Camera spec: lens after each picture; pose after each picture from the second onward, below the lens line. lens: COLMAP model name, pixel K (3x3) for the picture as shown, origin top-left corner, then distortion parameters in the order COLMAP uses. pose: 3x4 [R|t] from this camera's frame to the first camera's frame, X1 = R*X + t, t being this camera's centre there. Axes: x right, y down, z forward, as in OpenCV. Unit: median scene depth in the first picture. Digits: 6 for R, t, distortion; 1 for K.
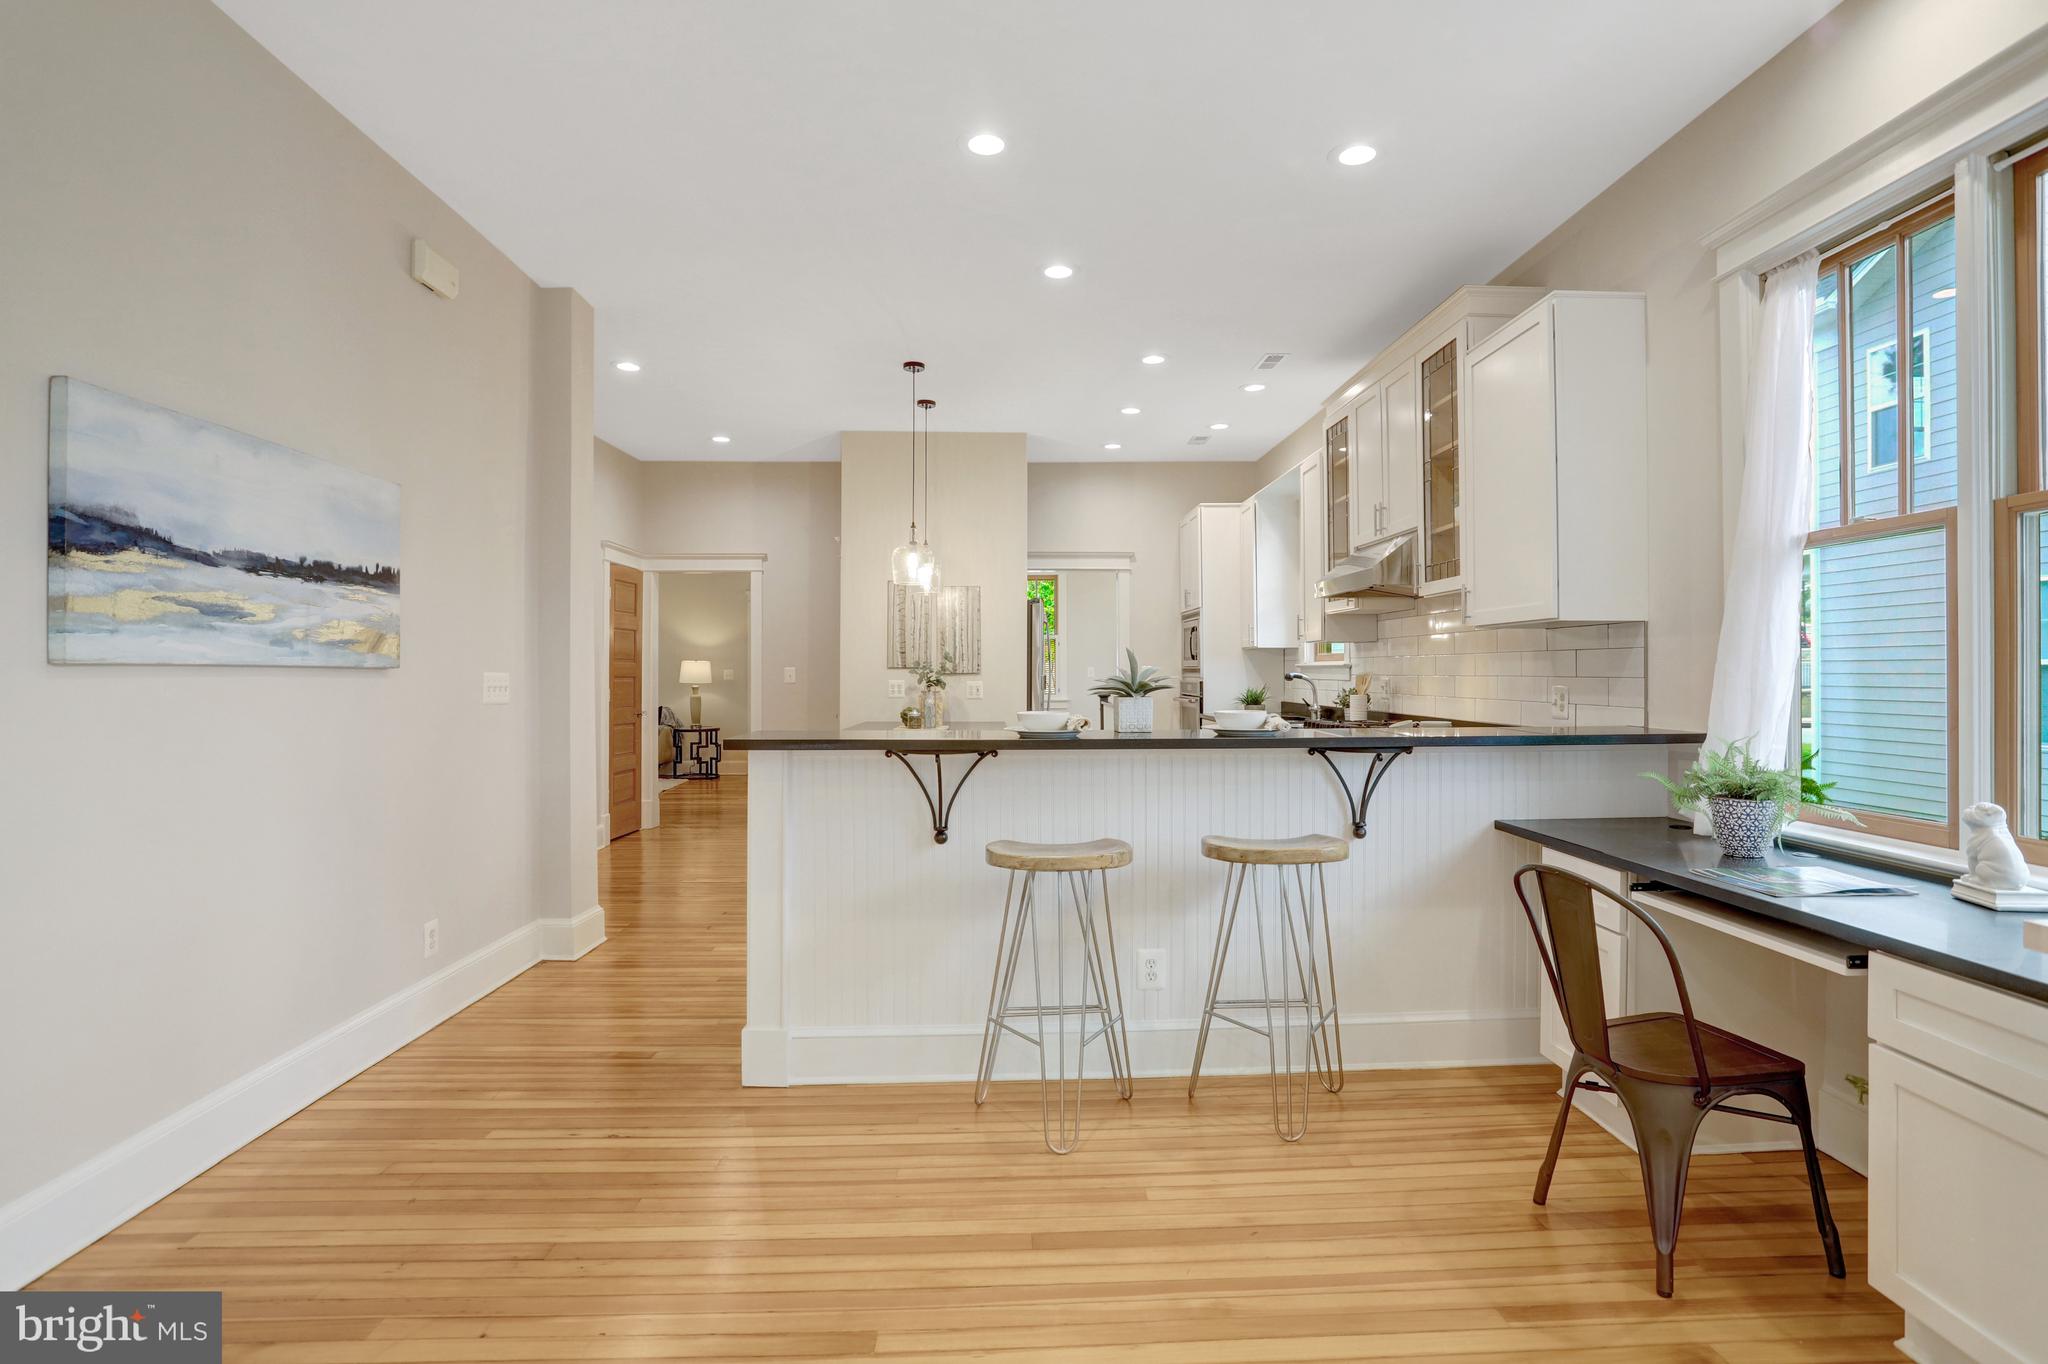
lens RADIAL K [[1004.6, 0, 1004.5], [0, 1004.6, 677.9], [0, 0, 1]] dist [-0.079886, 0.043046]
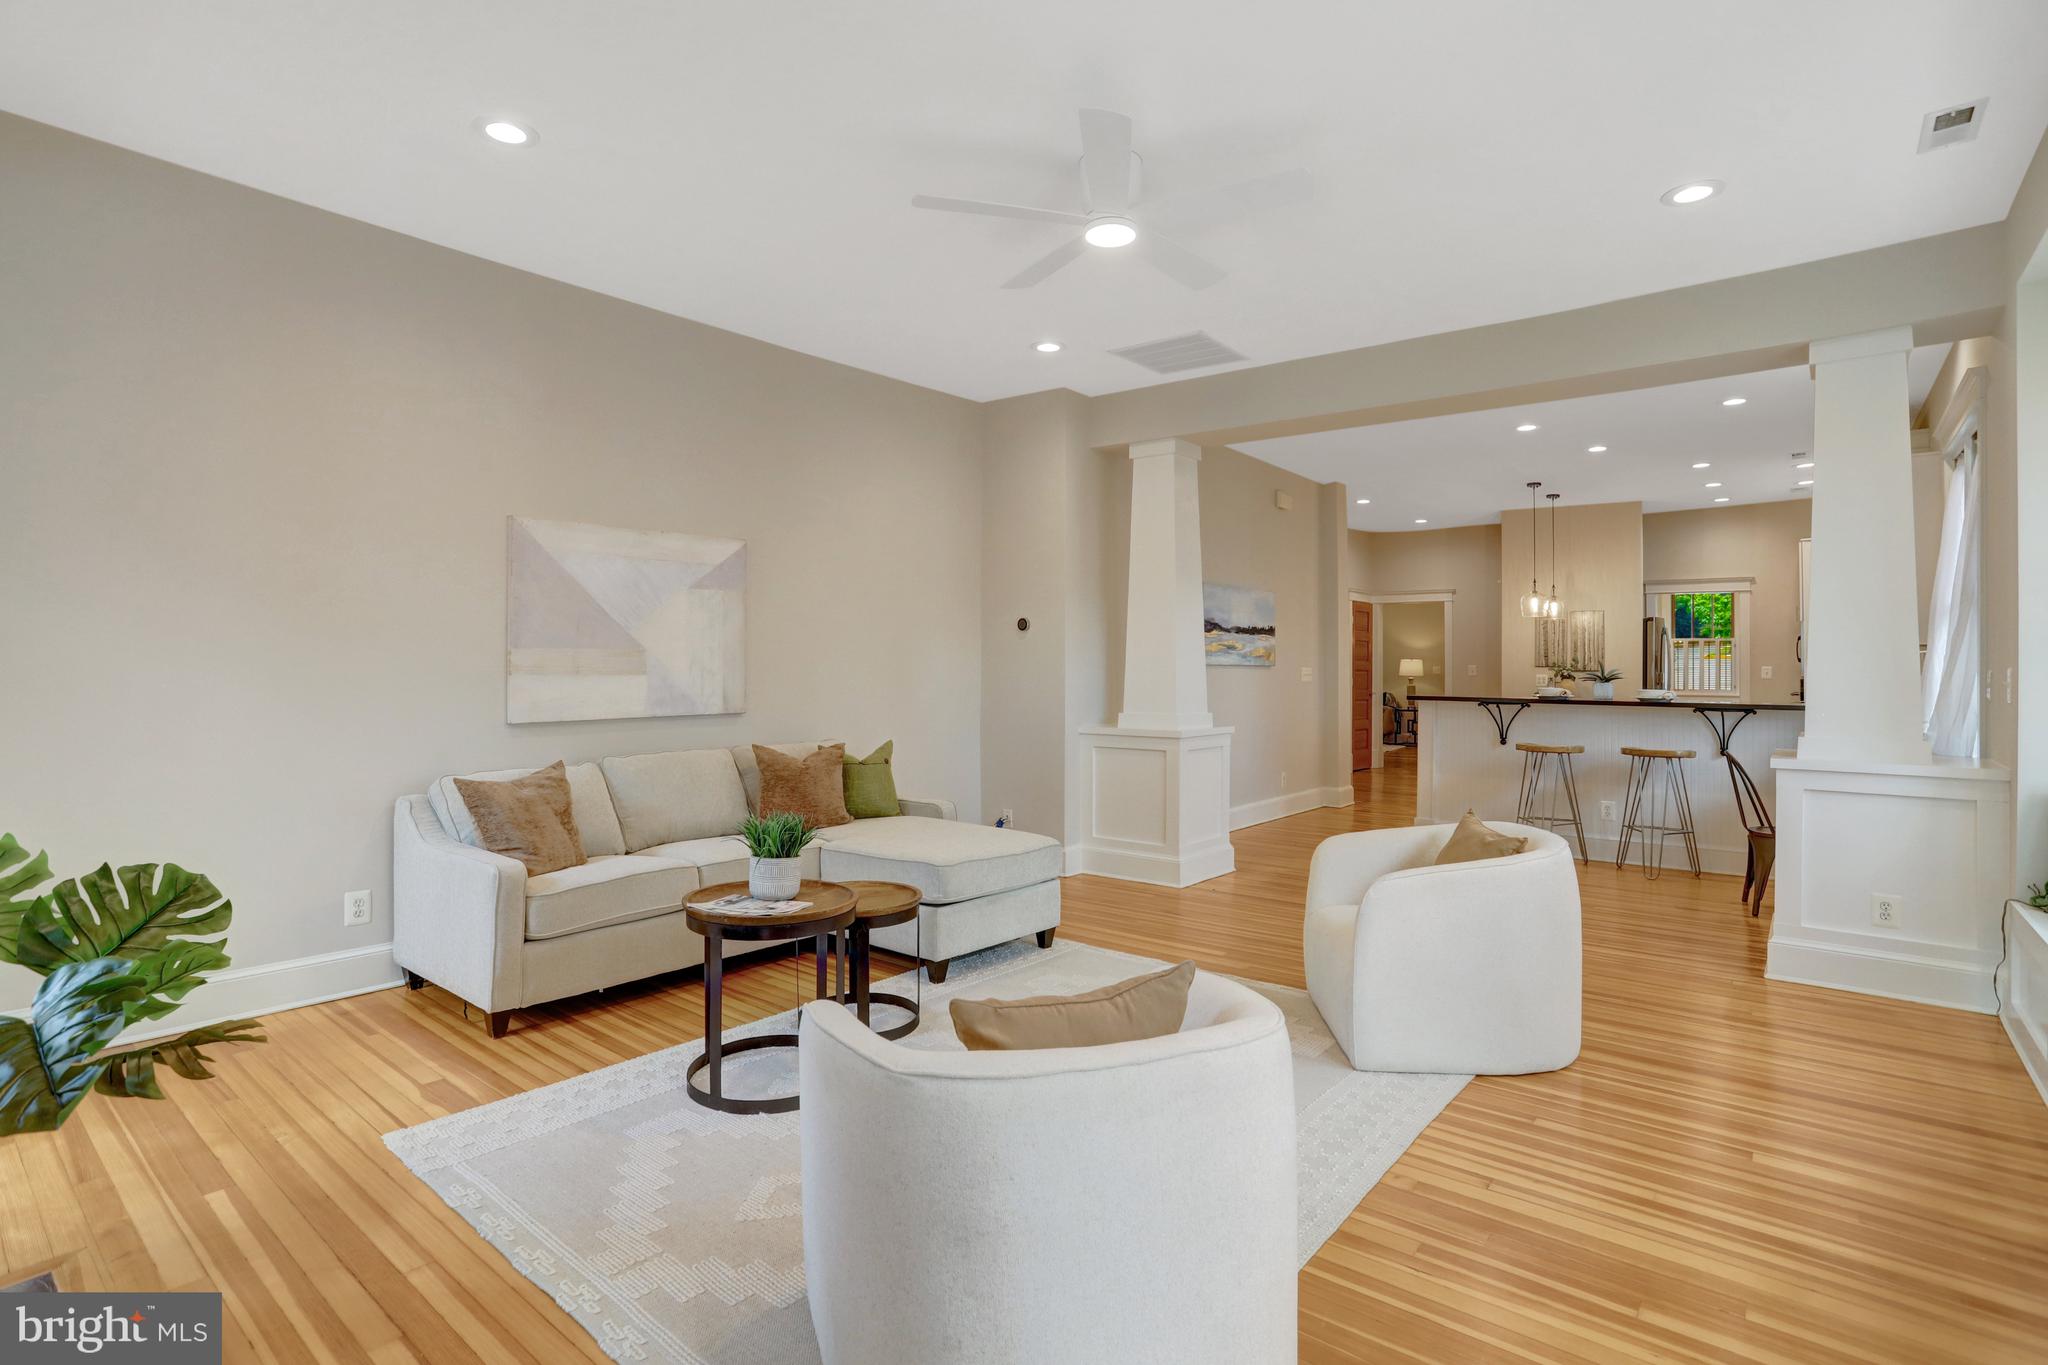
lens RADIAL K [[984.4, 0, 1015.7], [0, 984.4, 641.9], [0, 0, 1]] dist [-0.049124, -0.000023]
pose [[0.765583, -0.007710, -0.643291, 0.513631], [-0.011991, 0.999584, -0.026250, 0.001798], [0.643226, 0.027810, 0.765171, -1.413683]]
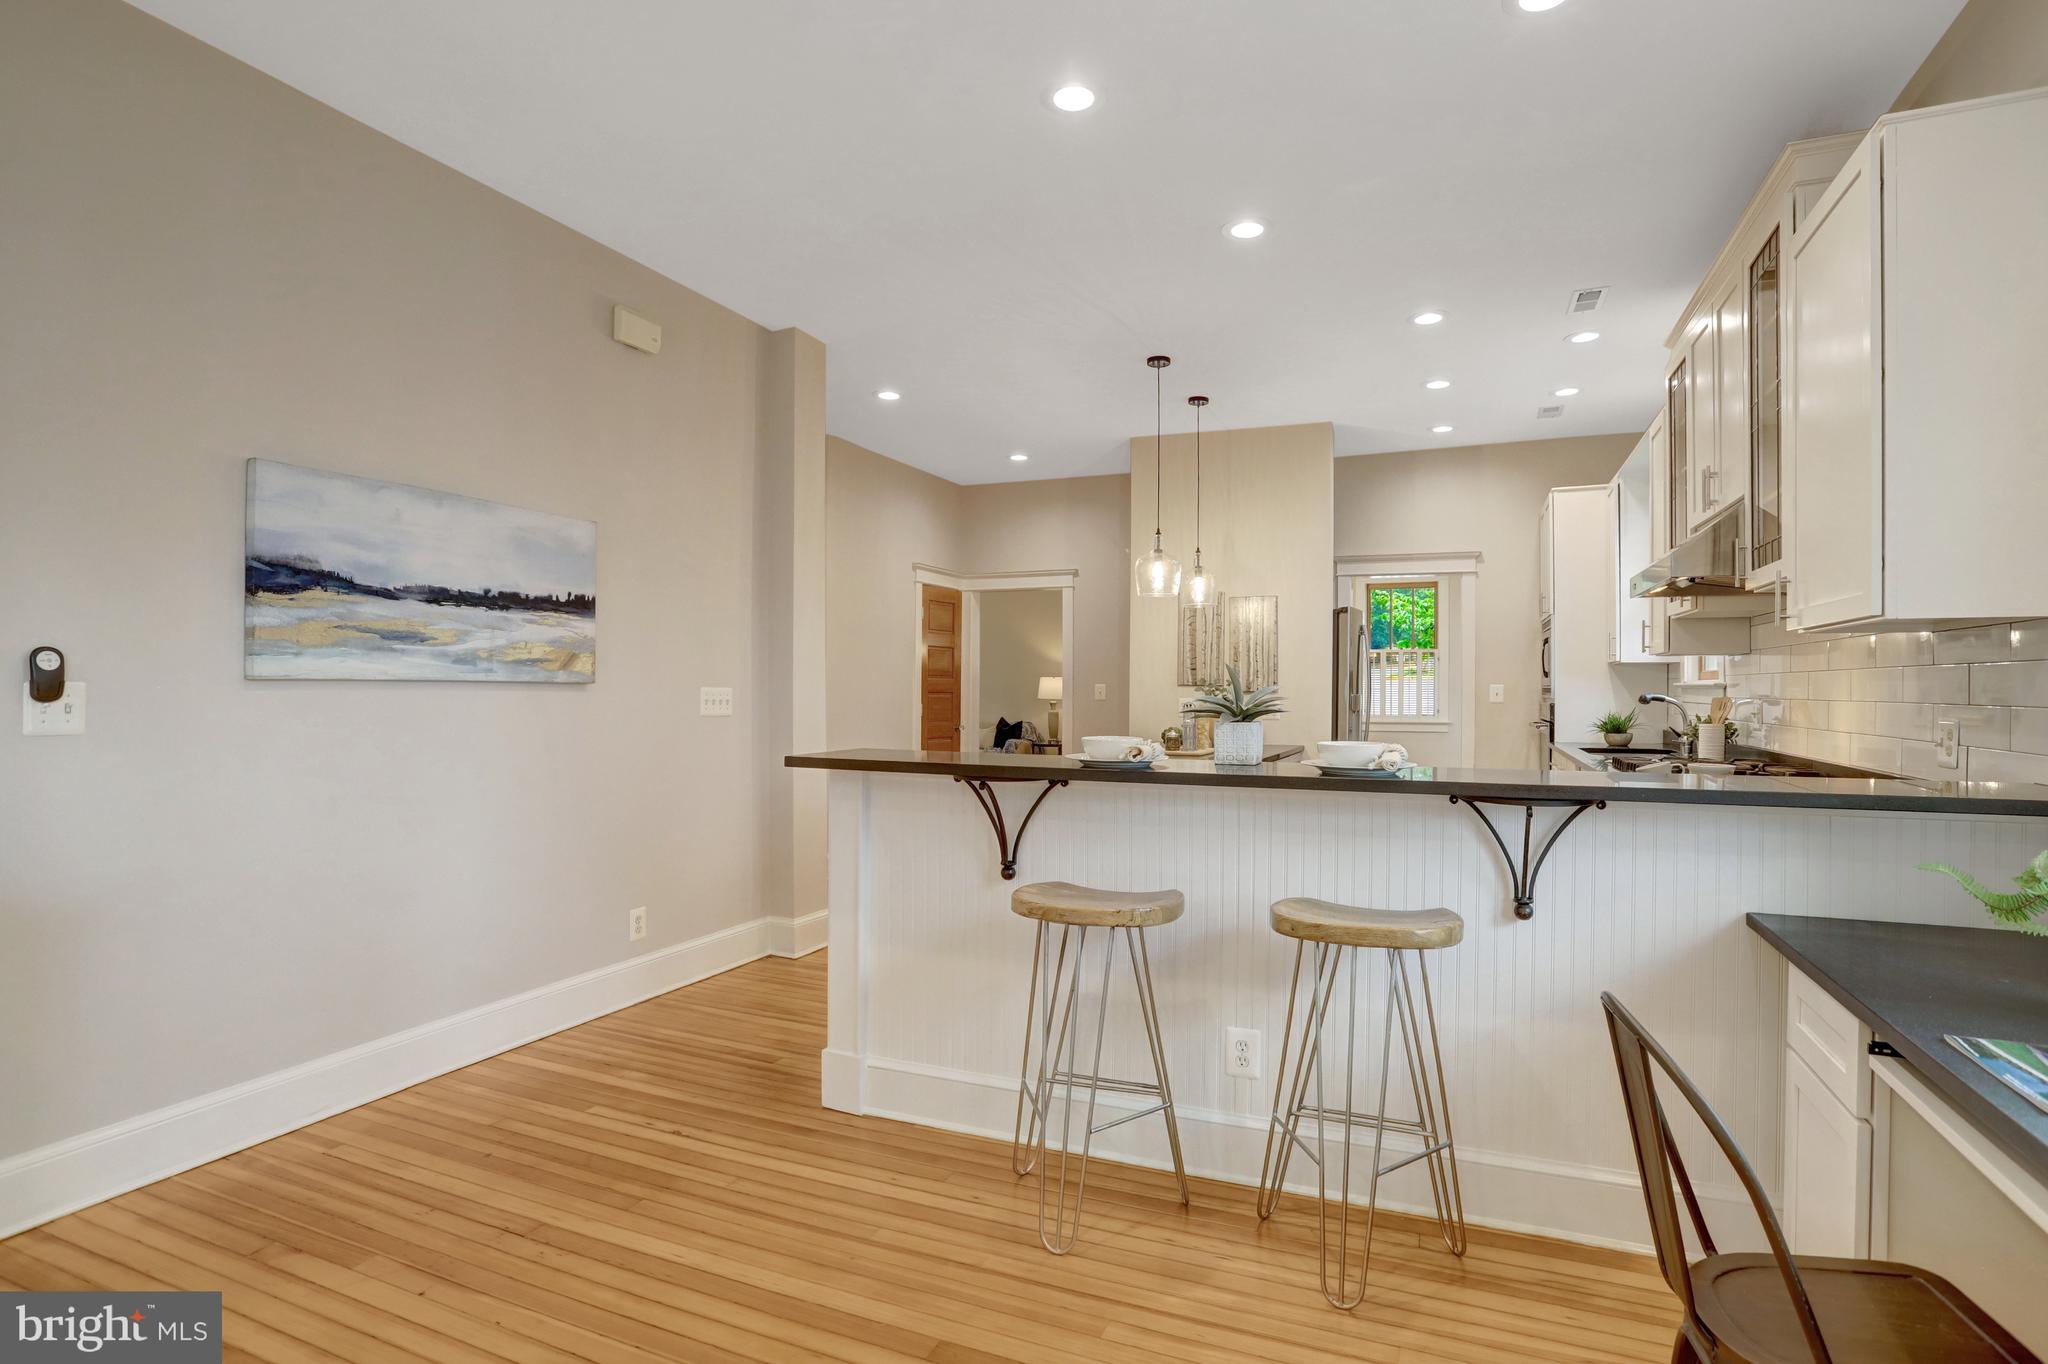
lens RADIAL K [[1004.6, 0, 1004.5], [0, 1004.6, 677.9], [0, 0, 1]] dist [-0.079886, 0.043046]
pose [[0.904014, 0.002140, -0.427497, 0.323225], [-0.008613, 0.999876, -0.013208, -0.005547], [0.427416, 0.015622, 0.903920, 0.172647]]
